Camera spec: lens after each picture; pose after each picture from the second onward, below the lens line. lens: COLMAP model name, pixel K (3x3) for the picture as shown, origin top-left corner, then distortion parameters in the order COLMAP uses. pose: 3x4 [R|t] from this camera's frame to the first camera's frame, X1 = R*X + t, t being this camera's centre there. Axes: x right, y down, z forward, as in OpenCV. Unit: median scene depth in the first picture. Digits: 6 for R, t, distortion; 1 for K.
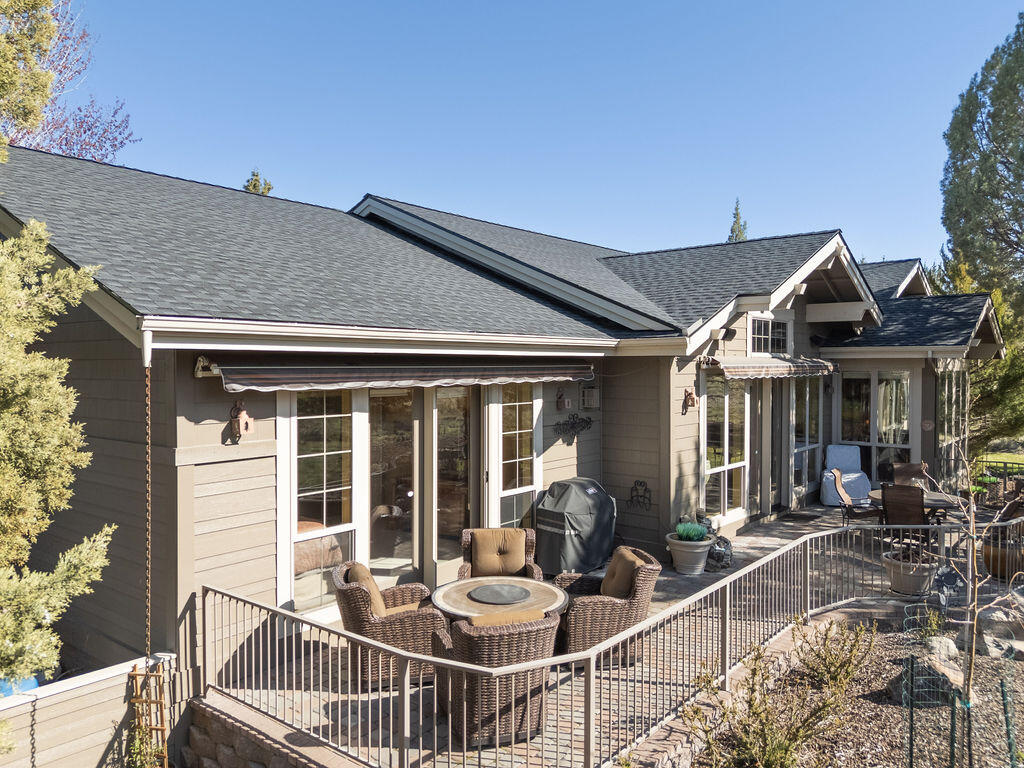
lens RADIAL K [[755.4, 0, 512.0], [0, 755.4, 384.0], [0, 0, 1]] dist [0.071391, -0.070837]
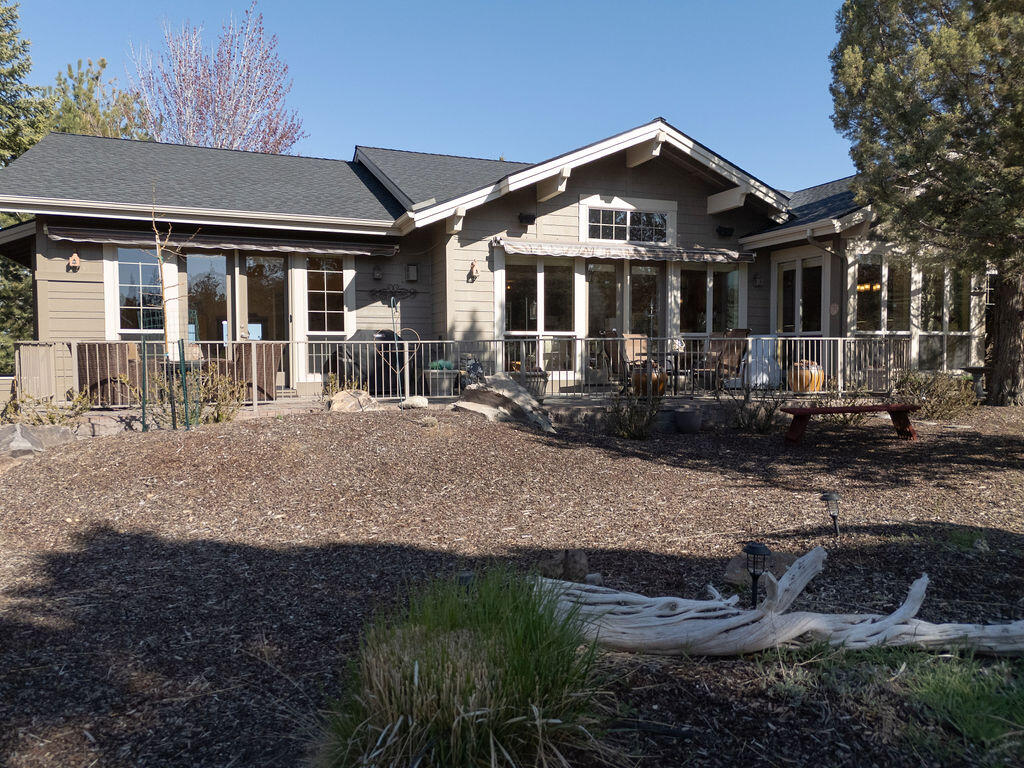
lens RADIAL K [[755.4, 0, 512.0], [0, 755.4, 384.0], [0, 0, 1]] dist [0.071391, -0.070837]
pose [[0.872676, 0.017042, -0.488002, 0.986094], [-0.011016, 0.999824, 0.015217, 0.206858], [0.488175, -0.007904, 0.872710, -0.075182]]
